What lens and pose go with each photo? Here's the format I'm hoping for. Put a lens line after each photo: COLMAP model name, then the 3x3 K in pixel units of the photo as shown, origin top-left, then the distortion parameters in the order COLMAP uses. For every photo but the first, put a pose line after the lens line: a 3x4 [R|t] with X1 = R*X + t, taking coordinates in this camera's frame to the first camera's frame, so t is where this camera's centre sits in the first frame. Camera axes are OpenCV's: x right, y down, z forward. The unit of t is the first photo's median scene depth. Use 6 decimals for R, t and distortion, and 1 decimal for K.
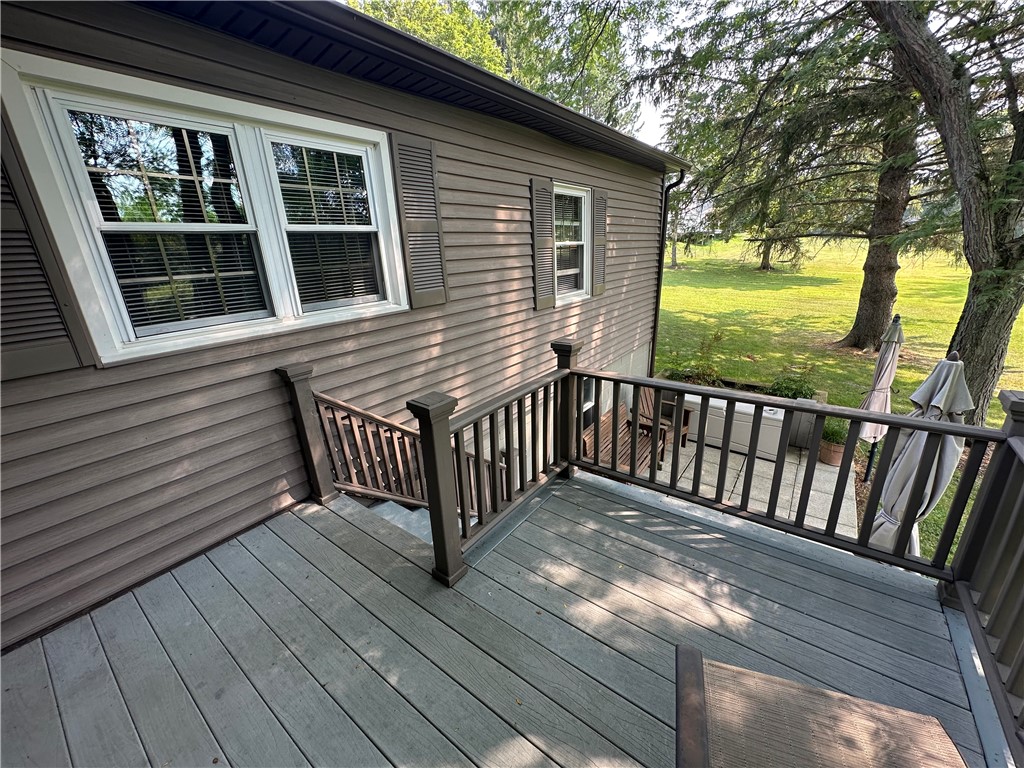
lens RADIAL K [[408.2, 0, 511.7], [0, 408.2, 382.8], [0, 0, 1]] dist [-0.000358, -0.000389]
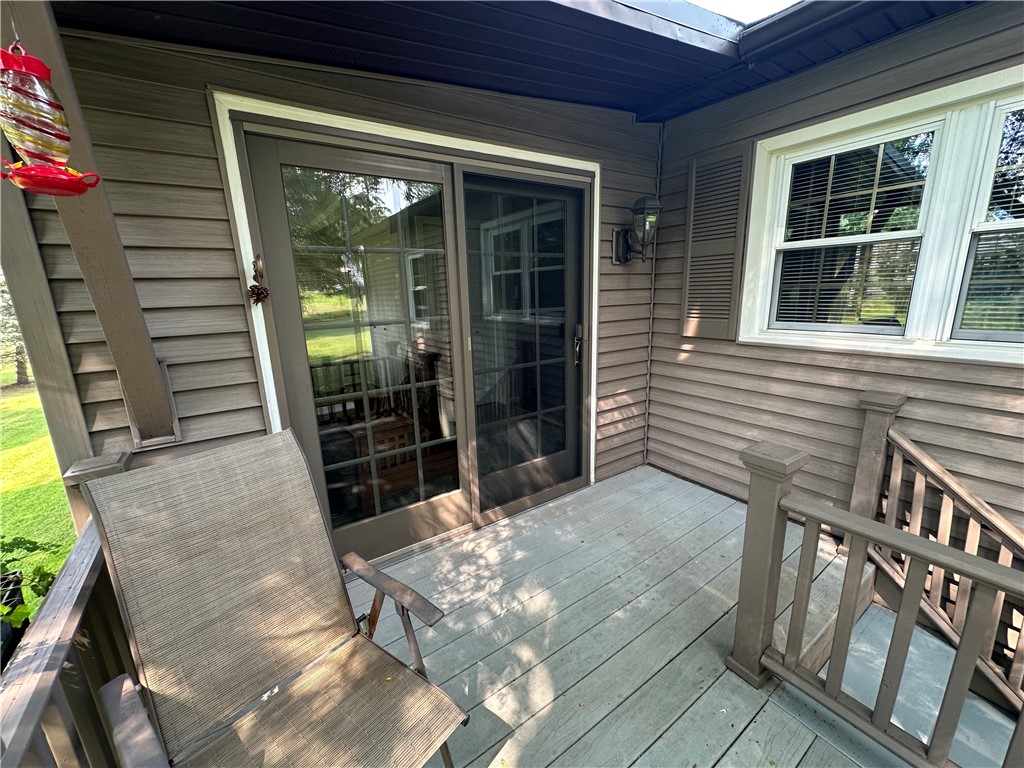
lens RADIAL K [[407.8, 0, 512.0], [0, 407.8, 384.0], [0, 0, 1]] dist [-0.002163, 0.000336]
pose [[-0.318496, 0.266853, -0.909588, 0.473428], [-0.253406, 0.900666, 0.352967, -0.161683], [0.913425, 0.342914, -0.219236, 0.463959]]
